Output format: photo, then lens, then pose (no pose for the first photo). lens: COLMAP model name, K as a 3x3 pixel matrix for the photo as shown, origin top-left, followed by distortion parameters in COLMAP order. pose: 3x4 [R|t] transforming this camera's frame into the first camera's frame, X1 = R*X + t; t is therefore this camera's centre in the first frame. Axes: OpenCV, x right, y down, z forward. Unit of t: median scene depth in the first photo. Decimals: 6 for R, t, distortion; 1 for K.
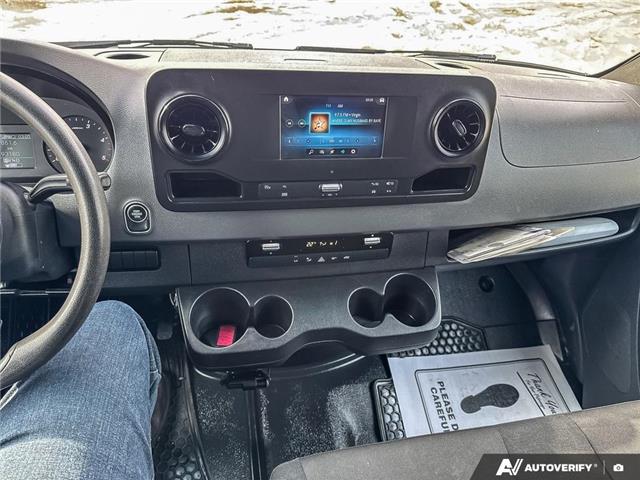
lens RADIAL K [[445.9, 0, 320.0], [0, 445.9, 240.0], [0, 0, 1]] dist [-0.000759, -0.006695]
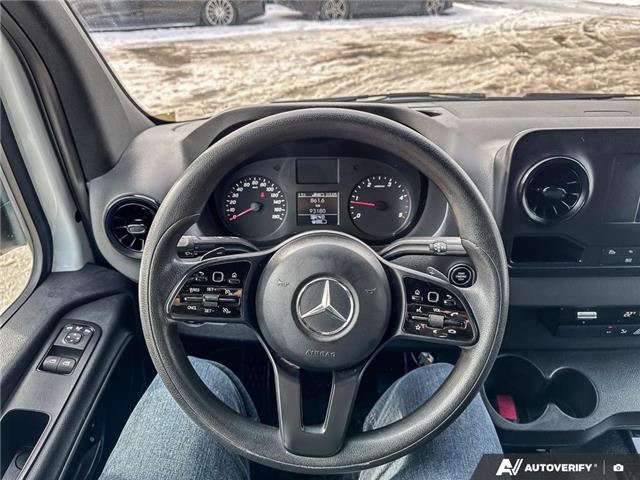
lens RADIAL K [[460.5, 0, 320.1], [0, 460.5, 229.4], [0, 0, 1]] dist [-0.003629, -0.004865]
pose [[0.982028, 0.019175, -0.187757, -0.453846], [-0.039292, 0.993799, -0.104016, -0.038460], [0.184599, 0.109524, 0.976692, -0.024632]]
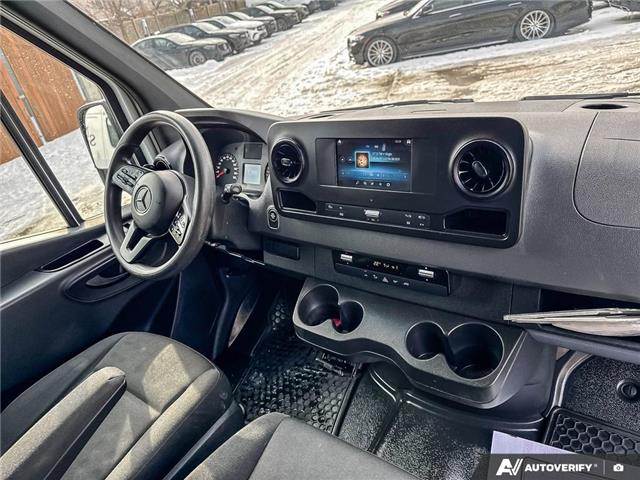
lens RADIAL K [[445.9, 0, 320.0], [0, 445.9, 240.0], [0, 0, 1]] dist [-0.000759, -0.006695]
pose [[0.644652, 0.155996, -0.748391, 0.744417], [-0.245909, 0.969243, -0.009792, -0.002357], [0.723845, 0.190349, 0.663186, 0.105595]]
